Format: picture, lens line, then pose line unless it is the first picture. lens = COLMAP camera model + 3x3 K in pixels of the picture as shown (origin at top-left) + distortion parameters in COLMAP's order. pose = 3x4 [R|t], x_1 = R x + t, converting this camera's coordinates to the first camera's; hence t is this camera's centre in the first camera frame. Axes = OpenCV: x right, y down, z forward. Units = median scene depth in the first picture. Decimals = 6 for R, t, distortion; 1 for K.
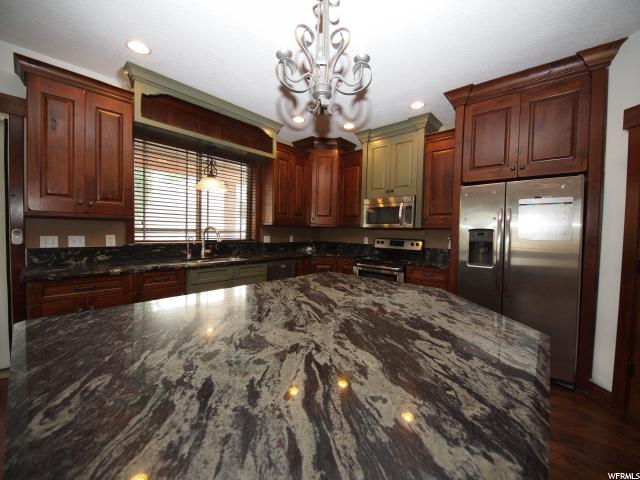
lens RADIAL K [[255.0, 0, 320.0], [0, 255.0, 240.0], [0, 0, 1]] dist [-0.024584, -0.000009]
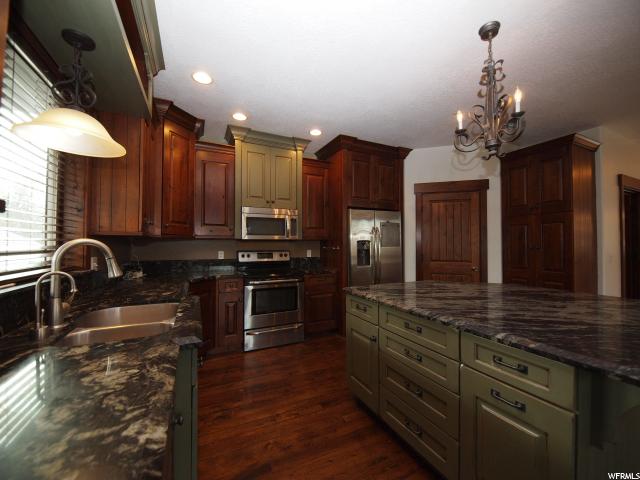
lens RADIAL K [[255.0, 0, 320.0], [0, 255.0, 240.0], [0, 0, 1]] dist [-0.024584, -0.000009]
pose [[0.384860, -0.010118, 0.922920, -0.773983], [0.038780, 0.999234, -0.005217, -0.049159], [-0.922160, 0.037799, 0.384958, 0.647939]]
